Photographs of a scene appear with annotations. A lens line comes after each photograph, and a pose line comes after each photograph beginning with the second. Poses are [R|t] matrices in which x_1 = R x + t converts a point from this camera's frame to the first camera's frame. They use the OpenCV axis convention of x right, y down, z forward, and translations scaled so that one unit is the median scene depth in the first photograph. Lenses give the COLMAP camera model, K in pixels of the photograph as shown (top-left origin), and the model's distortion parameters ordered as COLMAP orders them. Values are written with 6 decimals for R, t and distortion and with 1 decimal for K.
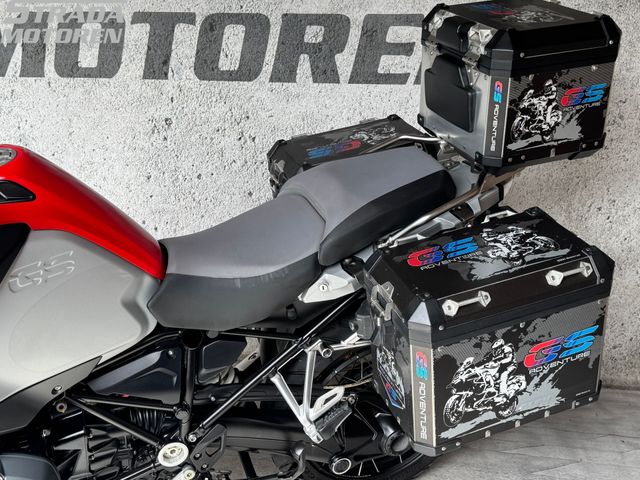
lens RADIAL K [[721.8, 0, 322.0], [0, 721.8, 238.8], [0, 0, 1]] dist [0.078732, 0.000000]
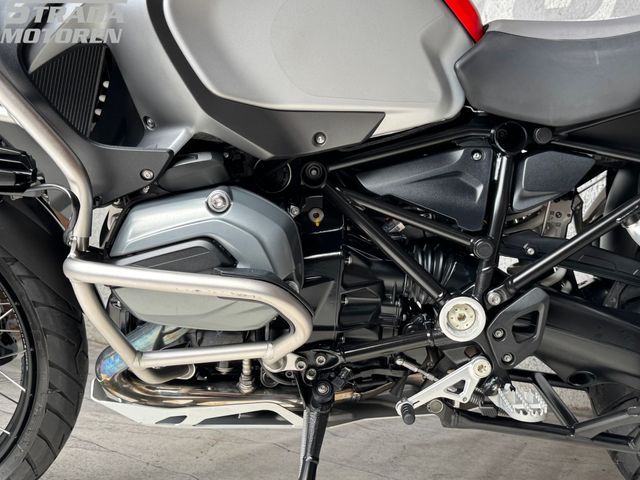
lens RADIAL K [[803.5, 0, 318.3], [0, 803.5, 240.0], [0, 0, 1]] dist [0.115905, 0.000000]
pose [[0.939095, 0.056812, -0.338929, -0.059422], [-0.157491, 0.947726, -0.277511, 0.312808], [0.305446, 0.313988, 0.898952, 0.205563]]
